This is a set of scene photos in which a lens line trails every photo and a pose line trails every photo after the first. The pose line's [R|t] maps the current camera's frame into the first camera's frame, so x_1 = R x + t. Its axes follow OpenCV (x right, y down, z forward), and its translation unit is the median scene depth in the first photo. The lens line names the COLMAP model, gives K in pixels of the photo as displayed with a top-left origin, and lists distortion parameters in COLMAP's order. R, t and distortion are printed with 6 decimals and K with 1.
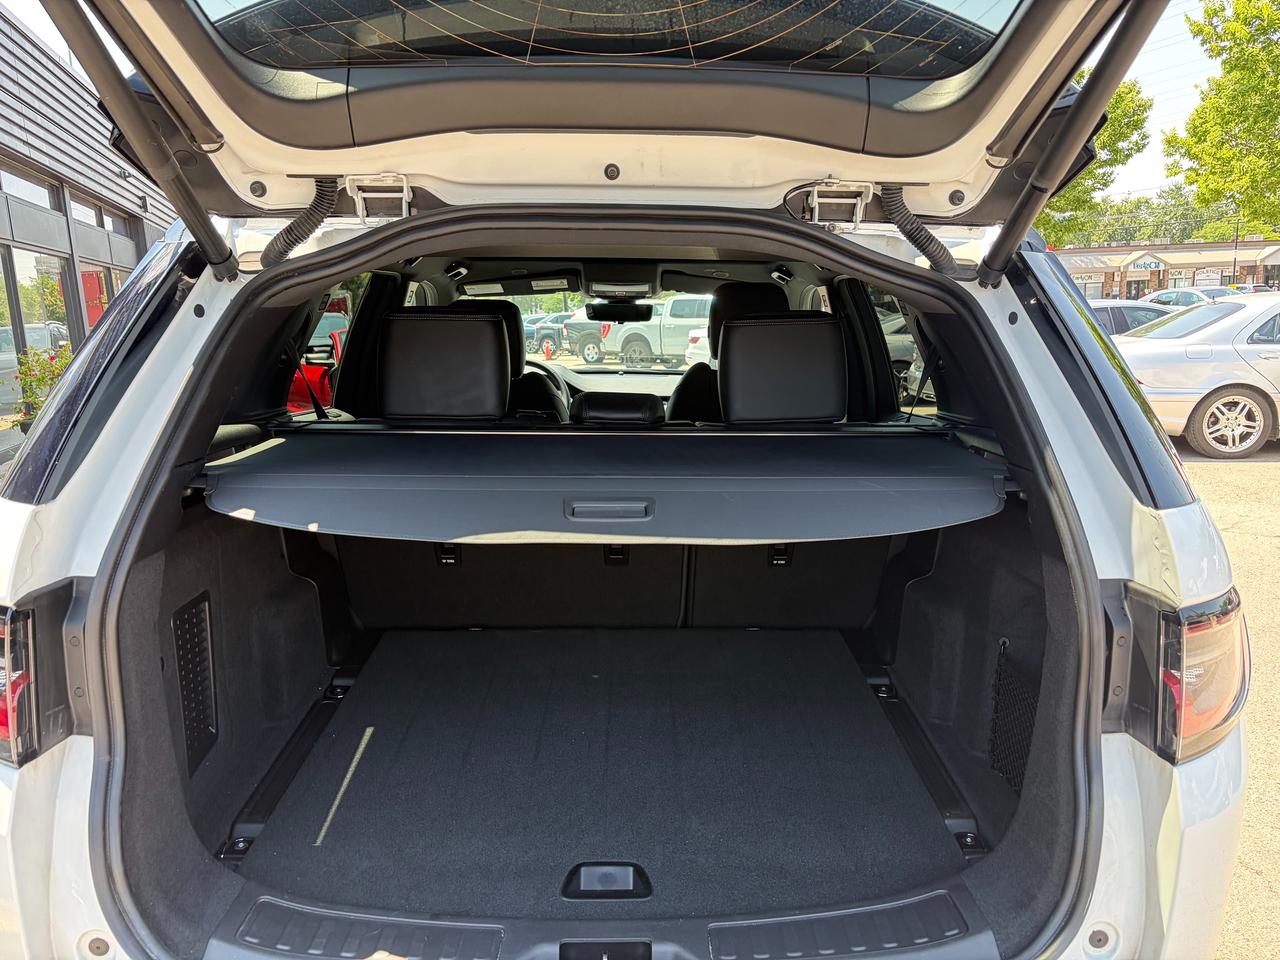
lens RADIAL K [[972.6, 0, 658.3], [0, 972.6, 491.9], [0, 0, 1]] dist [0.066405, -0.073729]
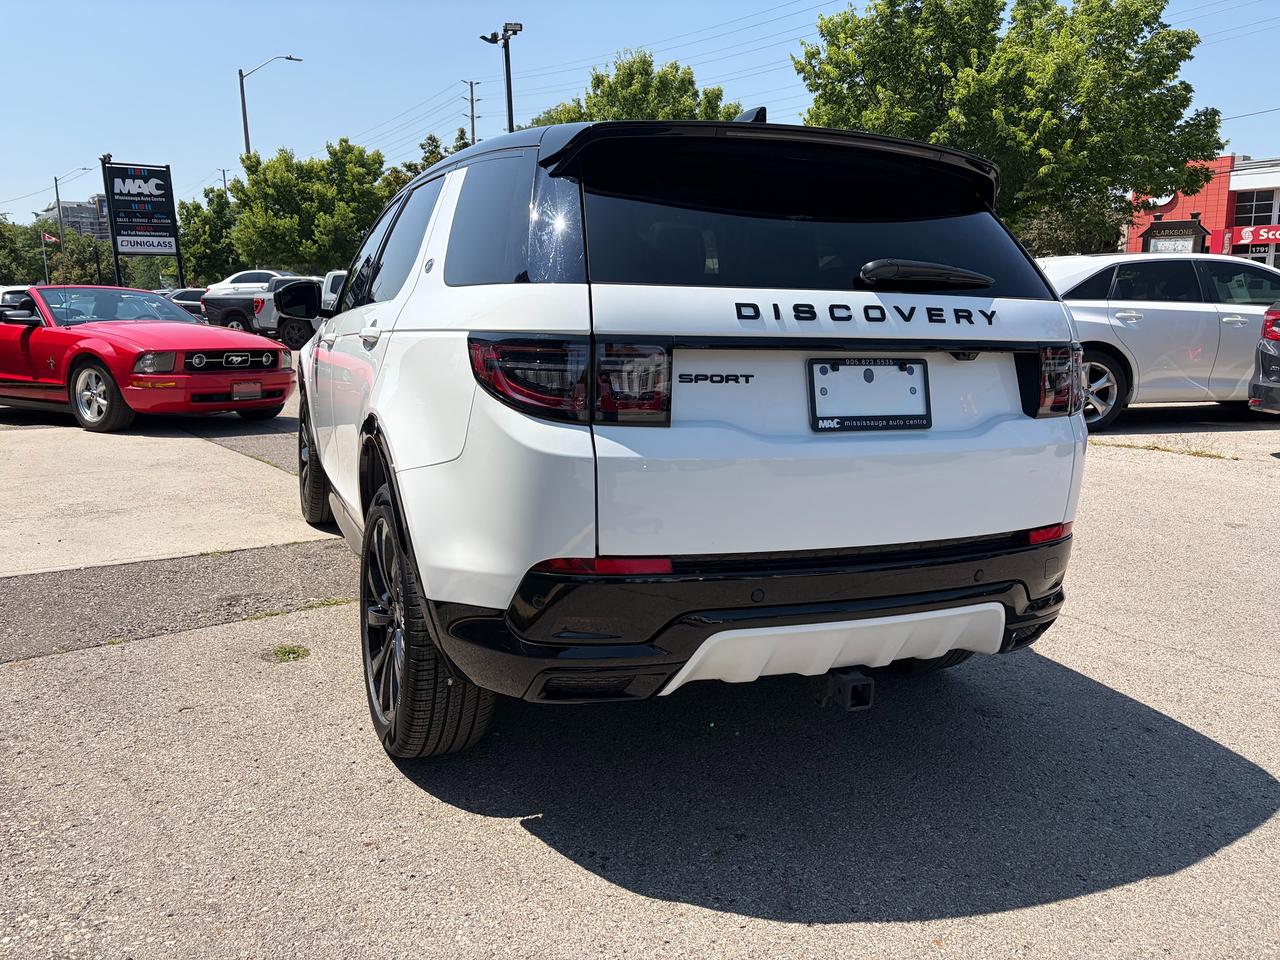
lens RADIAL K [[959.1, 0, 655.4], [0, 959.1, 479.3], [0, 0, 1]] dist [0.047099, -0.072176]
pose [[0.928638, -0.047009, 0.367997, -0.140181], [0.047008, 0.998854, 0.008971, 0.043433], [-0.367997, 0.008969, 0.929784, -0.083993]]
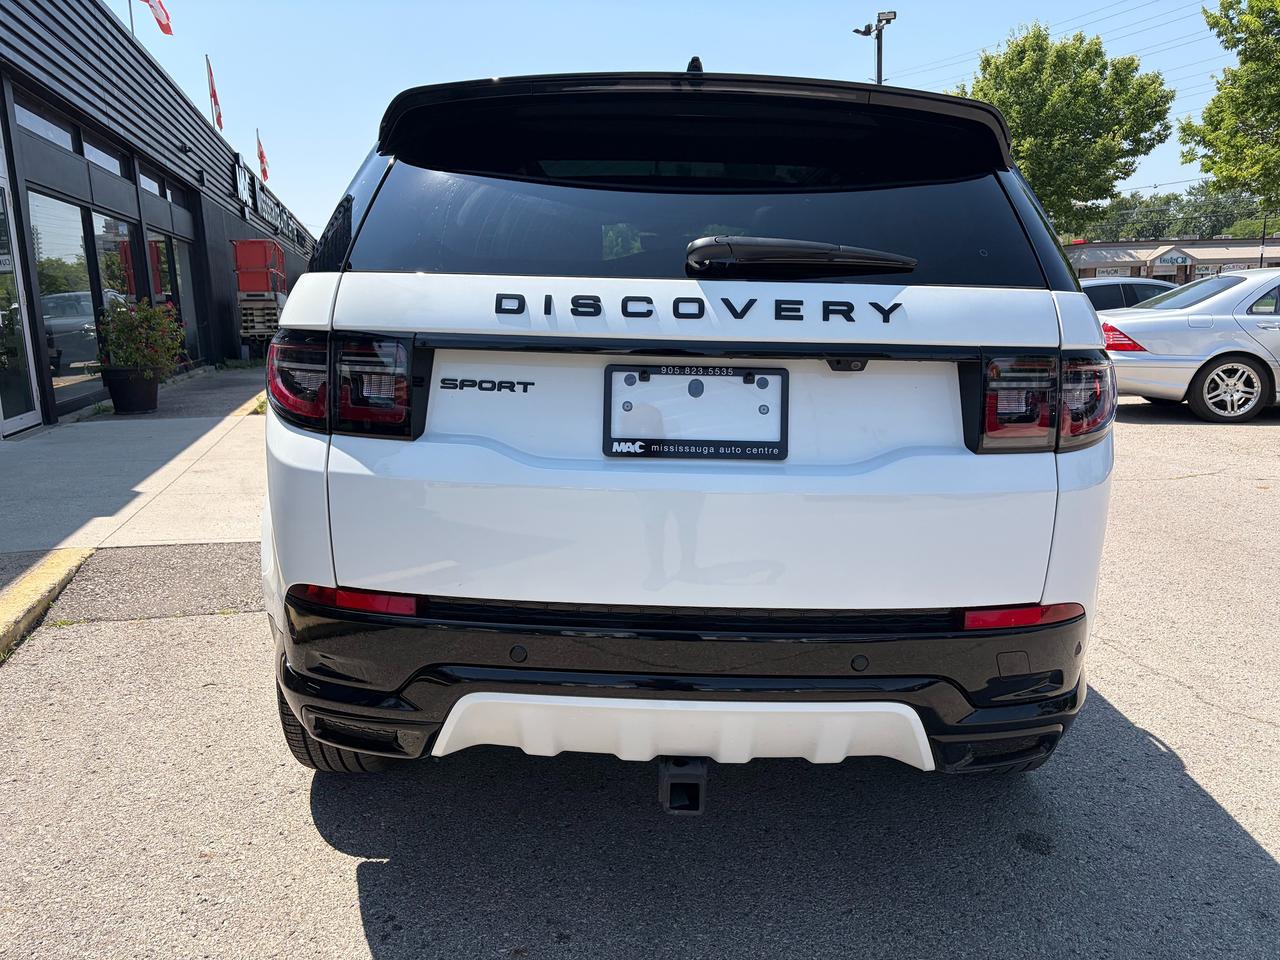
lens RADIAL K [[973.8, 0, 654.9], [0, 973.8, 473.5], [0, 0, 1]] dist [0.065991, -0.073183]
pose [[0.999514, 0.020400, -0.023574, -0.009264], [-0.020609, 0.999750, -0.008660, 0.040687], [0.023391, 0.009142, 0.999685, -0.069711]]
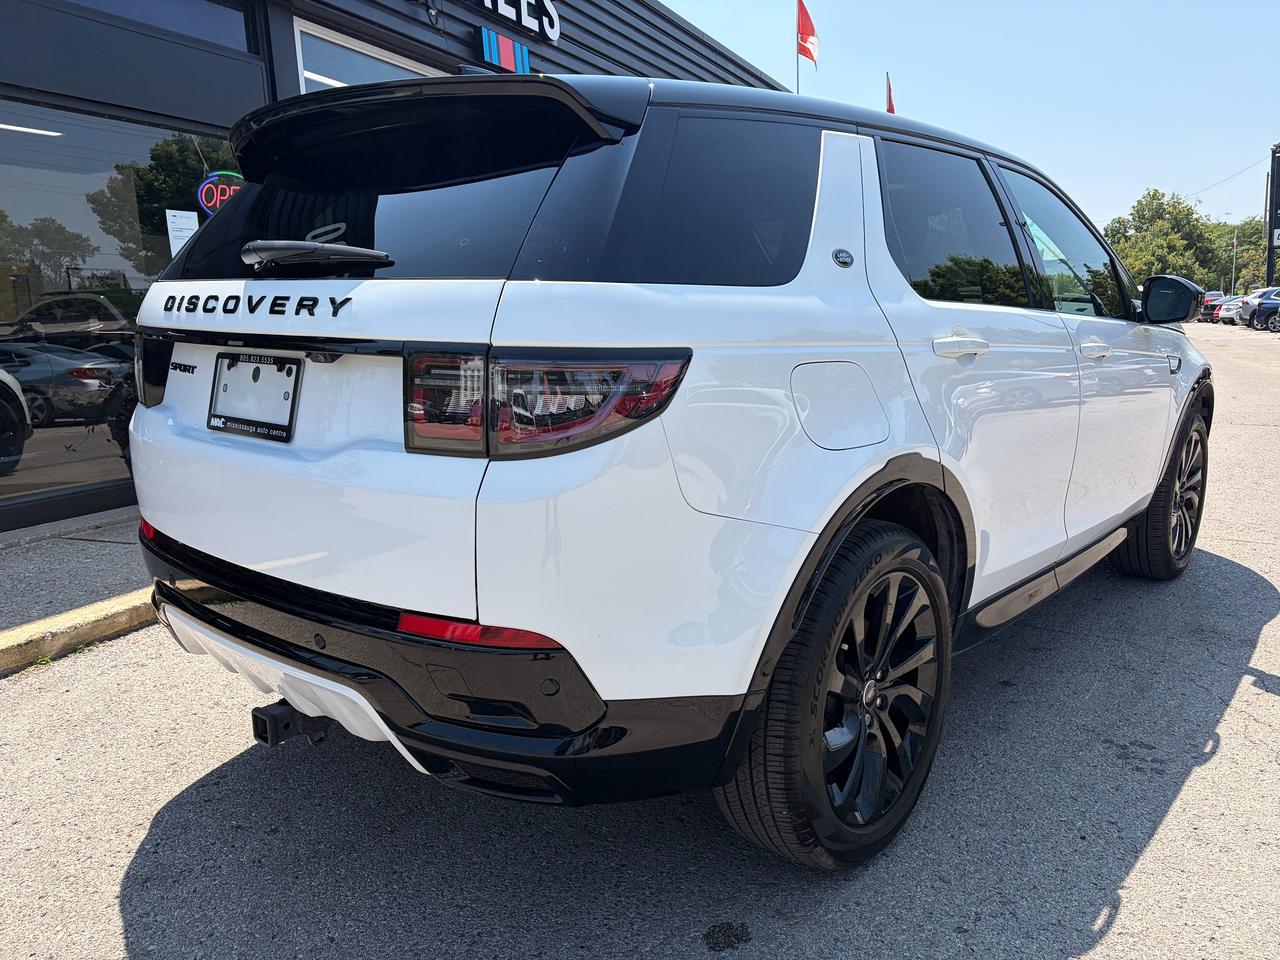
lens RADIAL K [[984.1, 0, 646.0], [0, 984.1, 480.6], [0, 0, 1]] dist [0.036109, -0.001149]
pose [[0.741778, 0.117818, -0.660215, 0.197169], [-0.115936, 0.992154, 0.046795, 0.025959], [0.660548, 0.041831, 0.749617, 0.009781]]
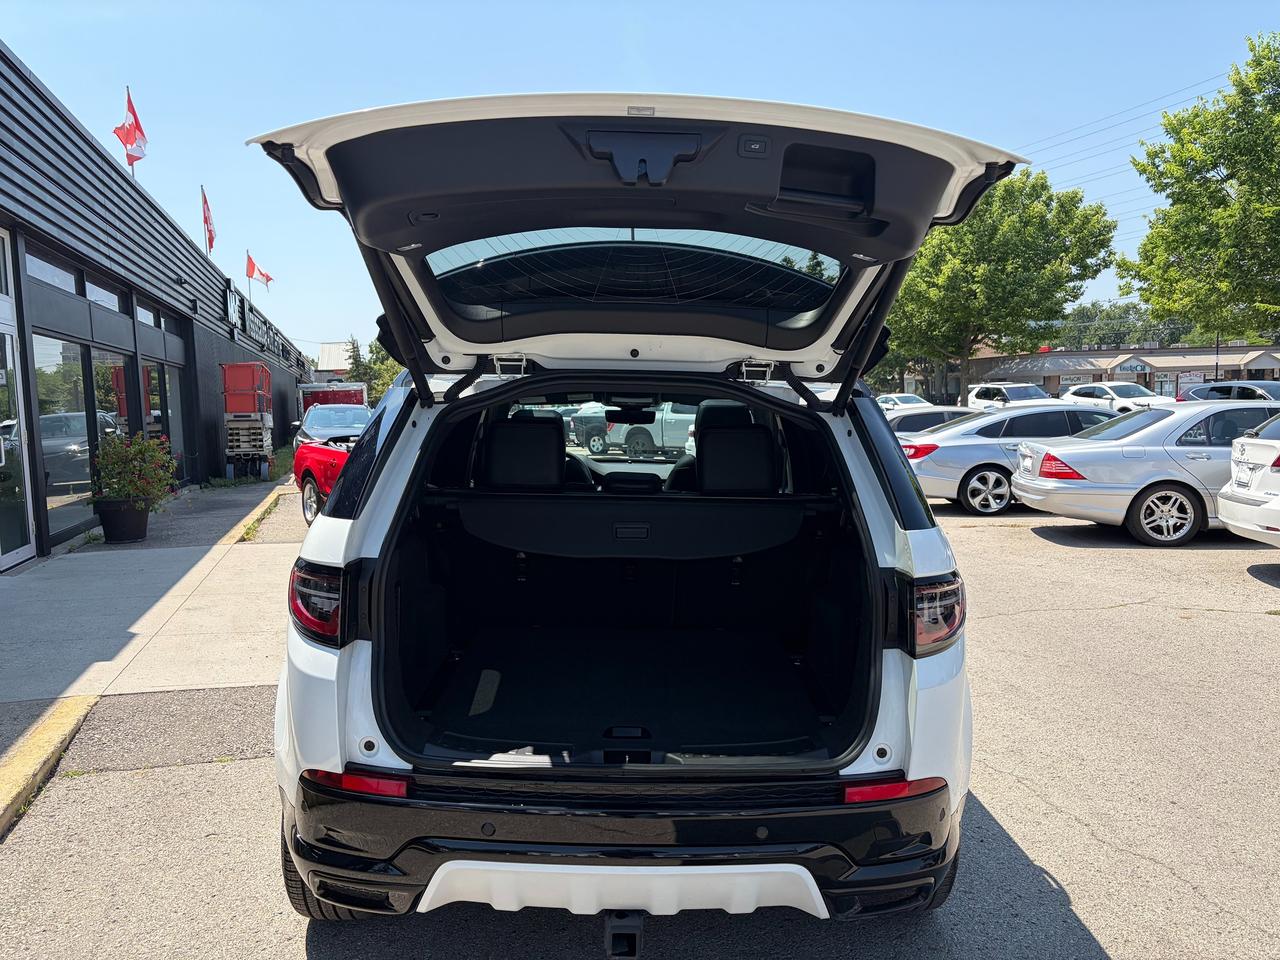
lens RADIAL K [[973.8, 0, 654.9], [0, 973.8, 473.5], [0, 0, 1]] dist [0.065991, -0.073183]
pose [[0.999903, 0.013157, -0.004575, 0.000387], [-0.013586, 0.993650, -0.111694, 0.016398], [0.003077, 0.111746, 0.993732, -0.123317]]
